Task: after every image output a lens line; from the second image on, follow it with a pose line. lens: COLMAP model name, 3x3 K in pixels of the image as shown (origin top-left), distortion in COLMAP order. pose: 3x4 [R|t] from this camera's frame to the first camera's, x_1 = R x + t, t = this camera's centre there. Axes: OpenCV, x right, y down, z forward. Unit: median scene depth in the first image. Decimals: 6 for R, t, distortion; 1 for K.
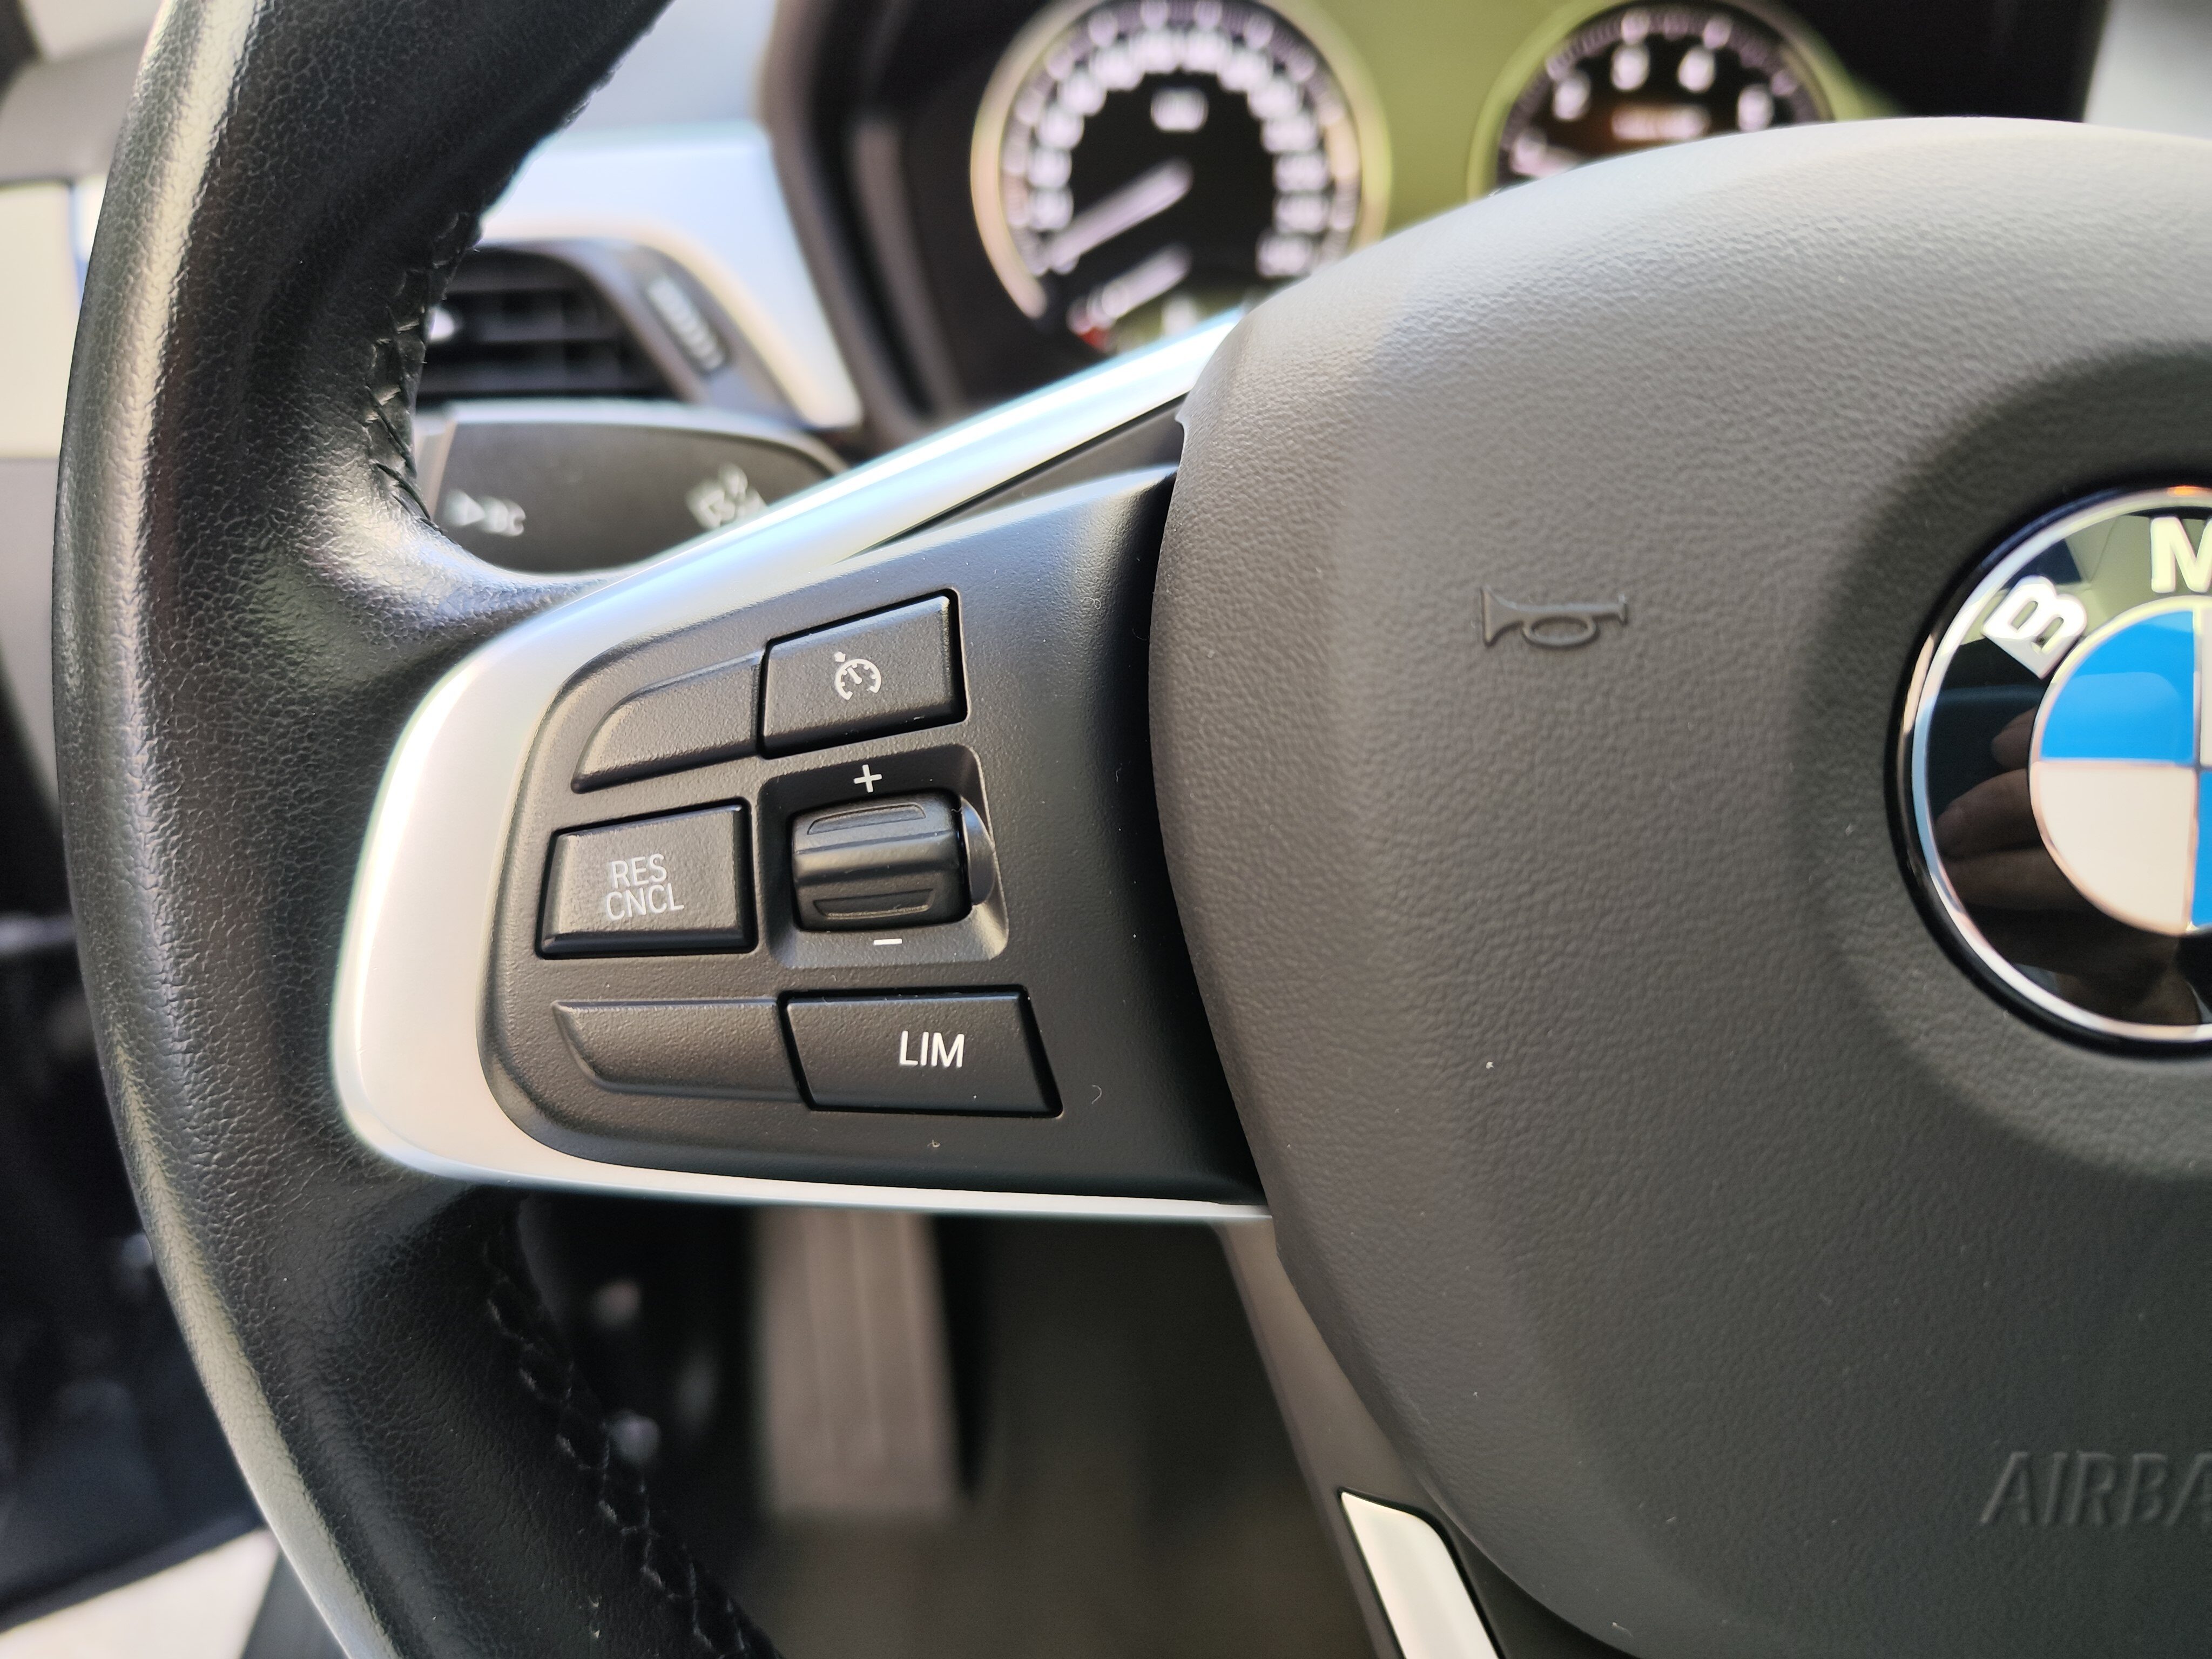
lens RADIAL K [[1592.3, 0, 1104.1], [0, 1592.3, 805.0], [0, 0, 1]] dist [0.002445, 0.035723]
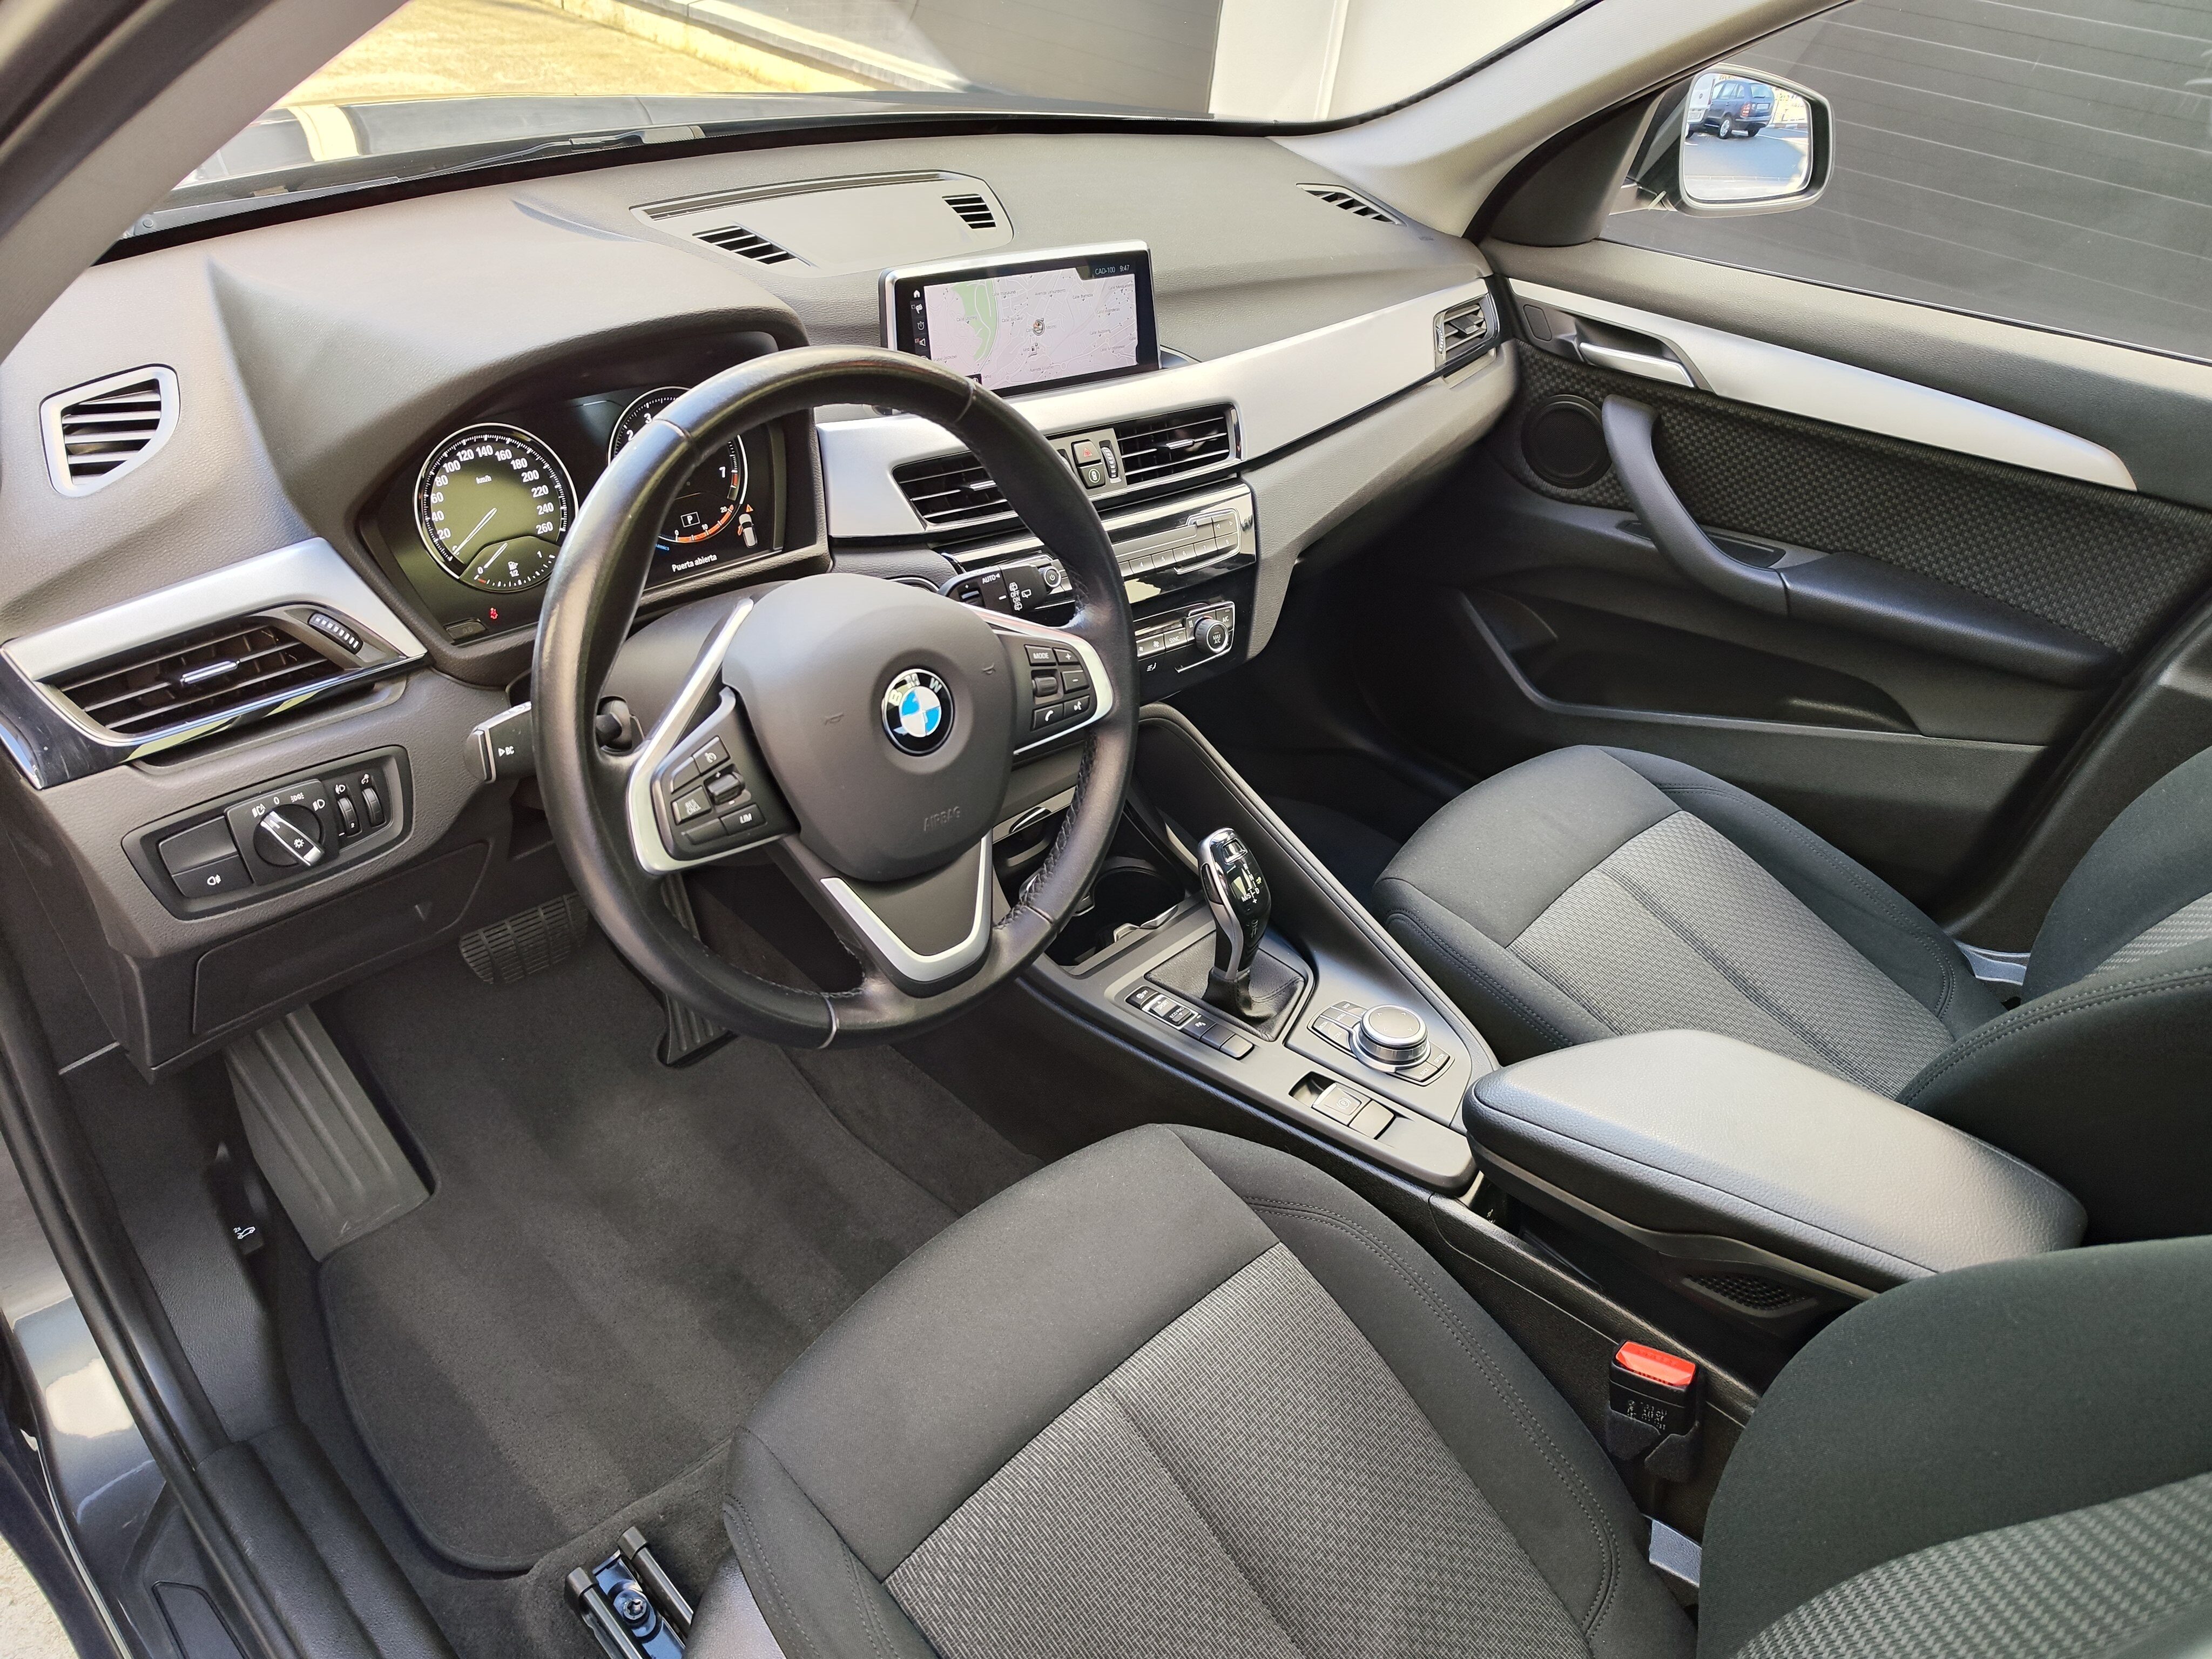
lens RADIAL K [[1603.0, 0, 1109.6], [0, 1603.0, 823.4], [0, 0, 1]] dist [0.026274, -0.006724]
pose [[0.714626, -0.346055, 0.607910, -2.546989], [0.254497, 0.938122, 0.234857, -0.794943], [-0.651568, -0.013124, 0.758477, -3.946485]]
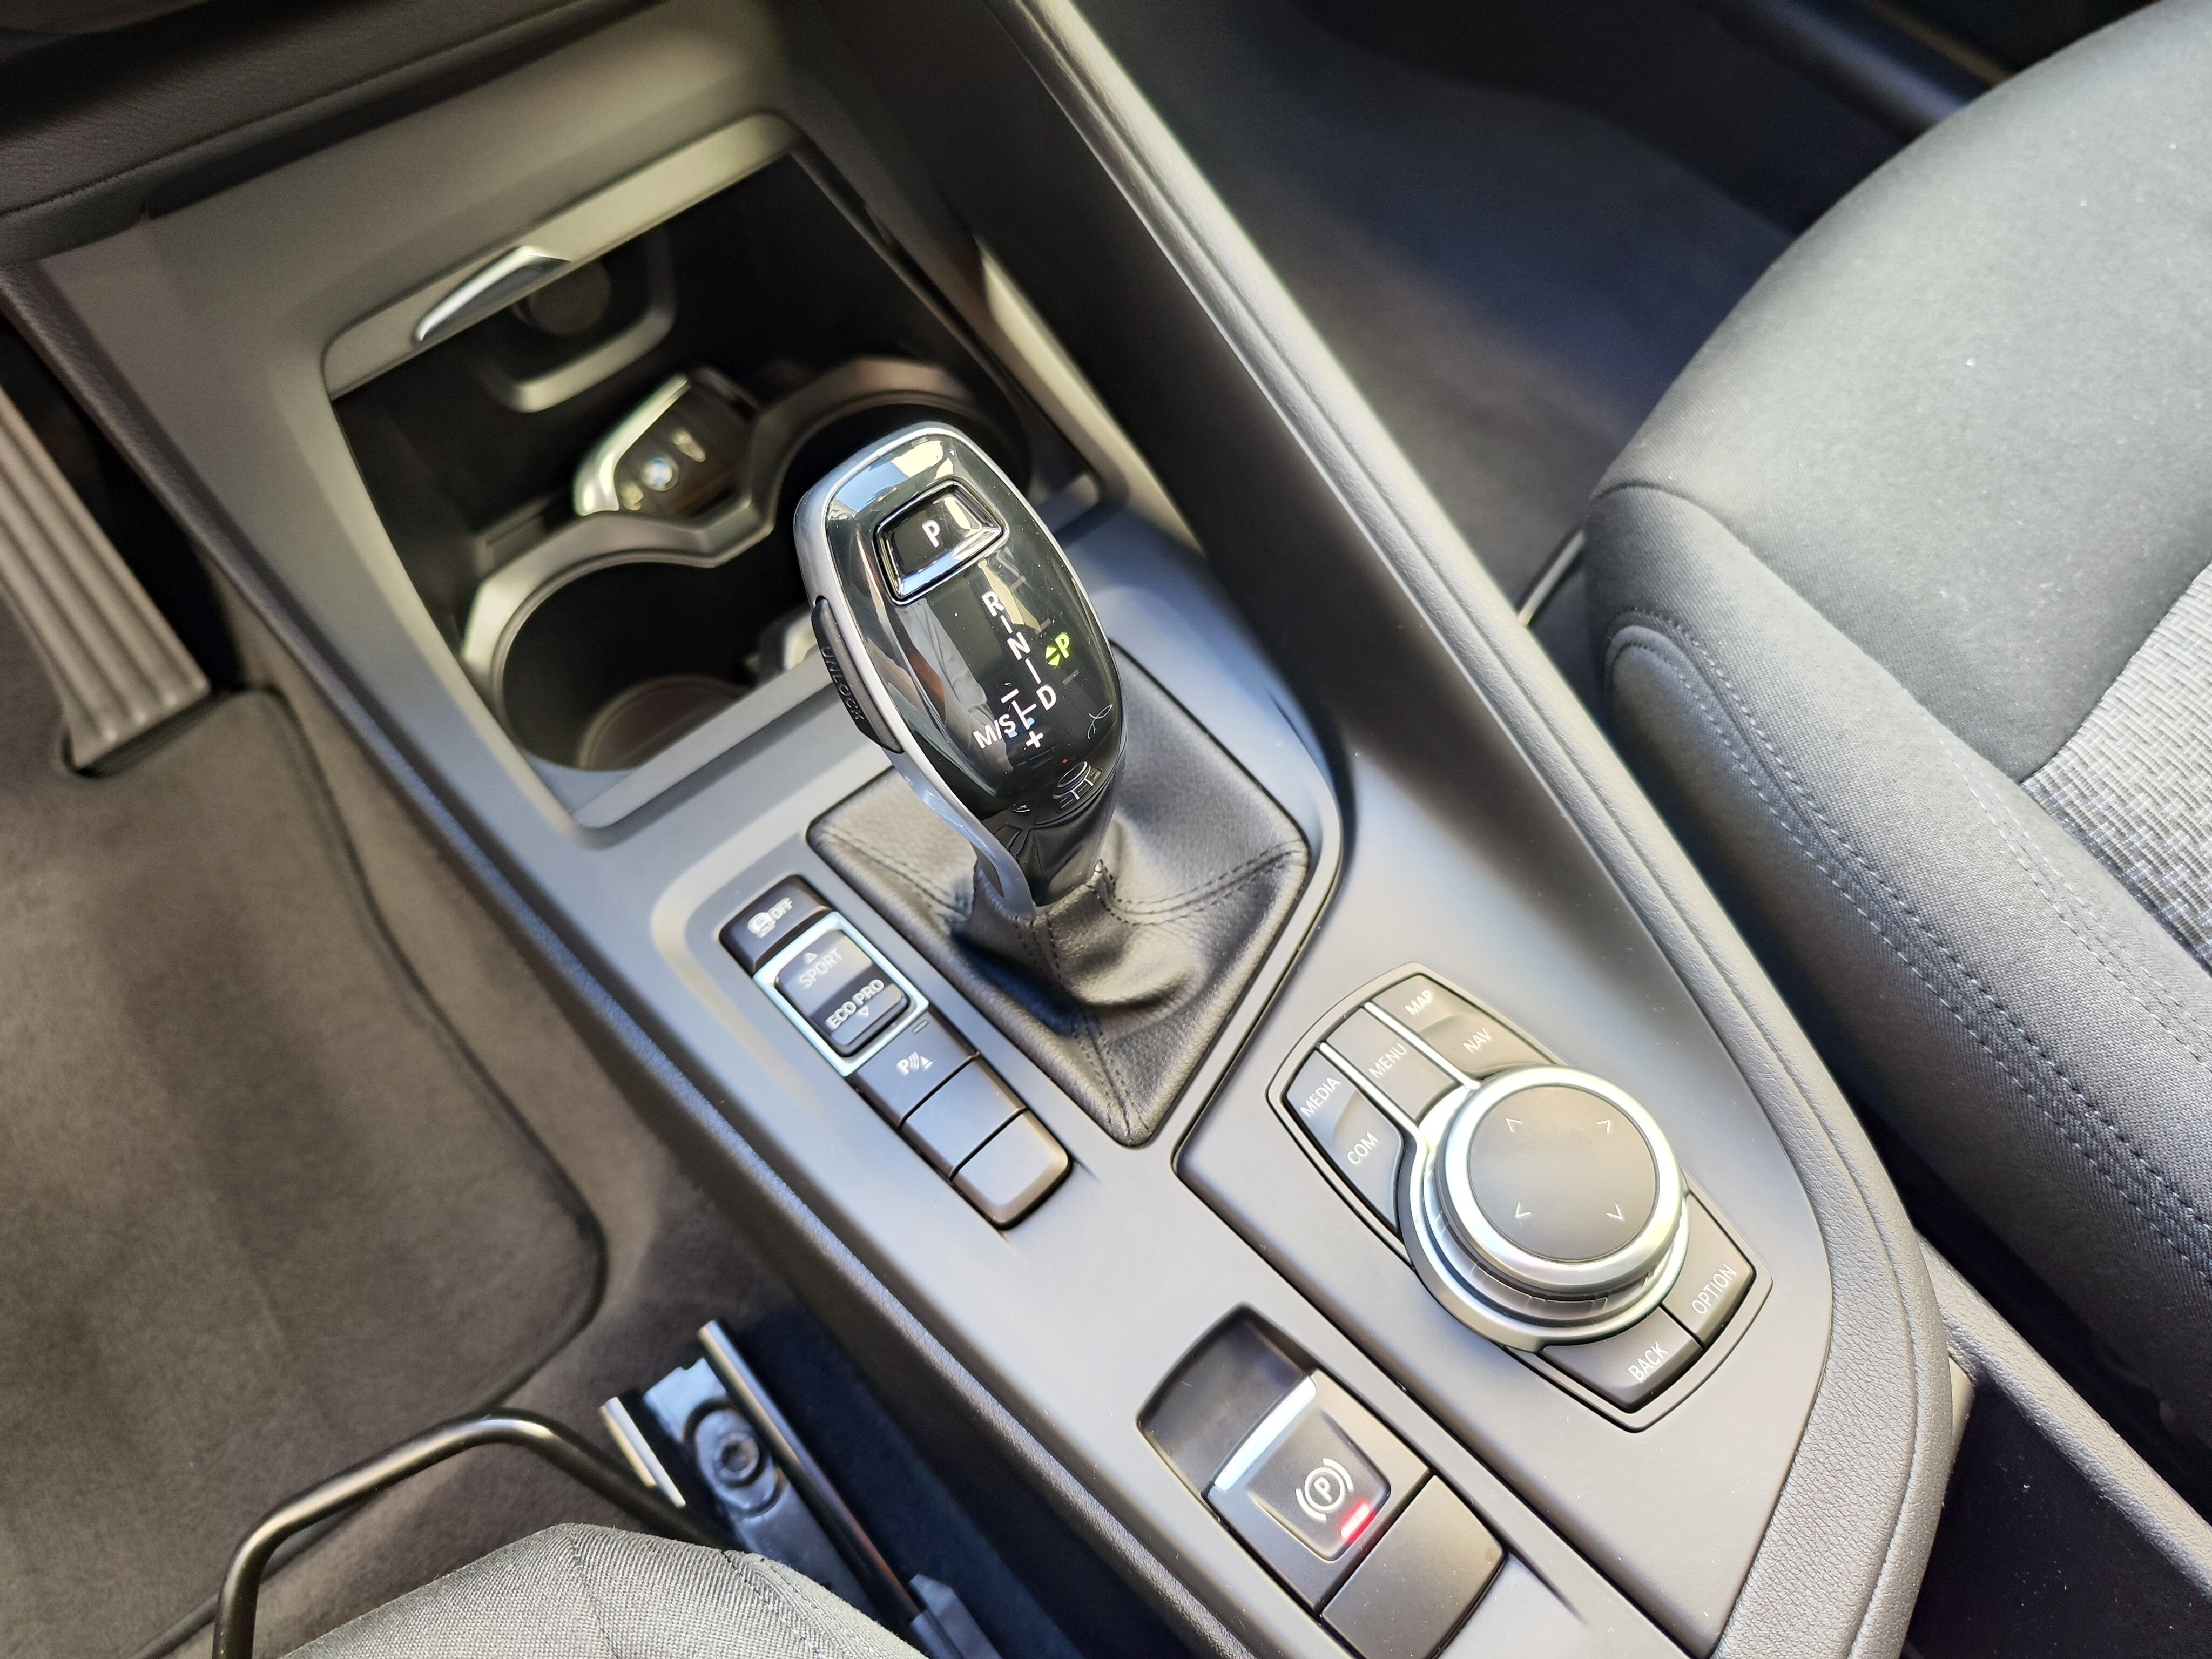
lens RADIAL K [[1530.6, 0, 1101.9], [0, 1530.6, 823.2], [0, 0, 1]] dist [-0.000932, -0.010124]
pose [[0.795831, -0.554266, 0.243807, 2.344094], [0.327765, 0.732872, 0.596213, 0.638717], [-0.509140, -0.394573, 0.764911, 0.196282]]
